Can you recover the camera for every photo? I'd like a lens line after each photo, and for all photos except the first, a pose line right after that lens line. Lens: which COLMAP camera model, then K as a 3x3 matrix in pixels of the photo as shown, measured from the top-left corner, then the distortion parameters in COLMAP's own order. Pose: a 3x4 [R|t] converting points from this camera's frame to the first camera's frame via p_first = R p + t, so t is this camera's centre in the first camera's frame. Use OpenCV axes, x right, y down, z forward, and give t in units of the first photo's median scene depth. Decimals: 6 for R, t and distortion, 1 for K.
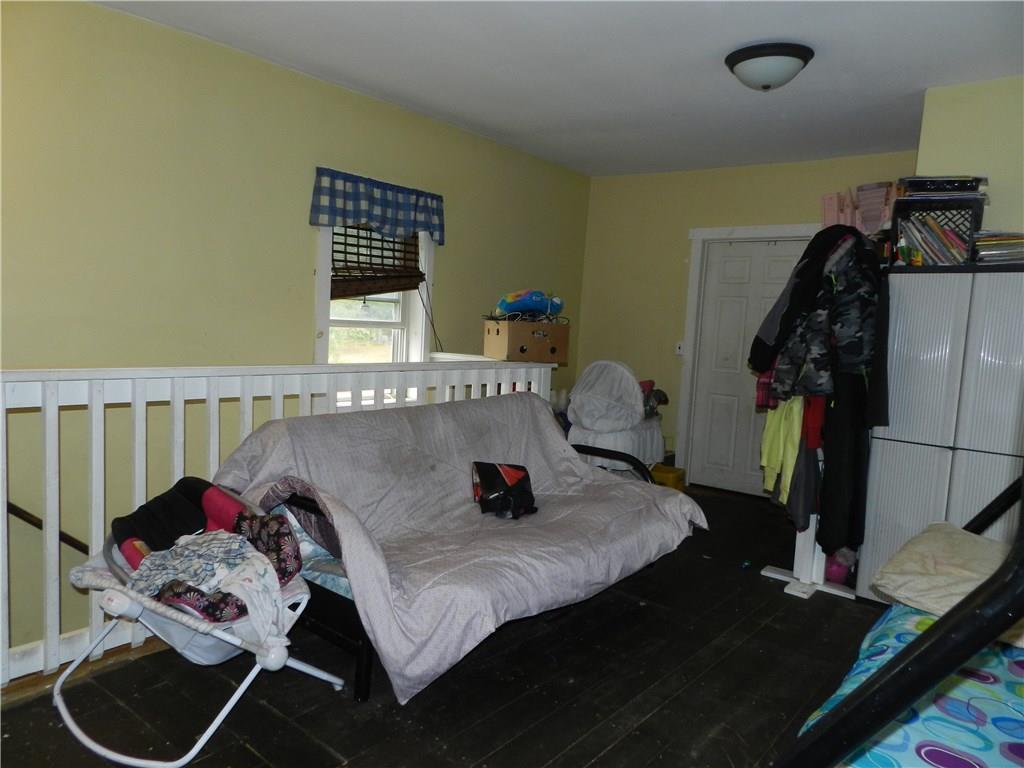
lens RADIAL K [[707.1, 0, 512.0], [0, 707.1, 384.0], [0, 0, 1]] dist [0.027811, 0.000219]
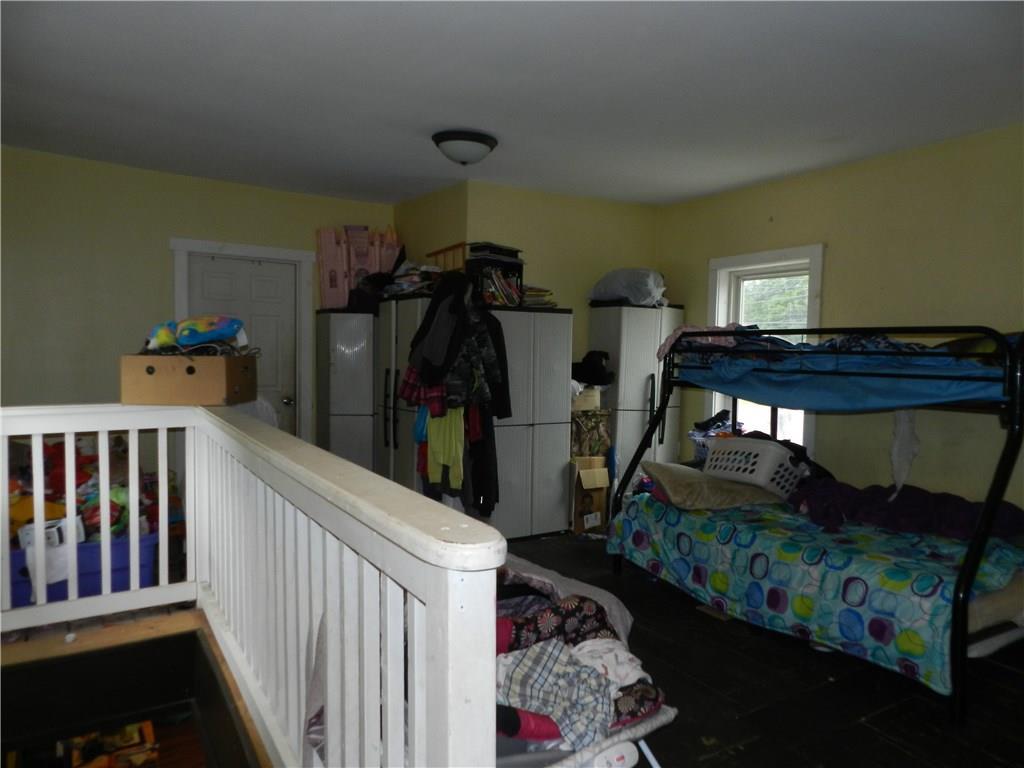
lens RADIAL K [[707.1, 0, 512.0], [0, 707.1, 384.0], [0, 0, 1]] dist [0.027811, 0.000219]
pose [[0.319352, -0.093551, 0.943007, -0.751394], [0.082525, 0.994080, 0.070671, -0.099041], [-0.944036, 0.055252, 0.325182, 0.487166]]
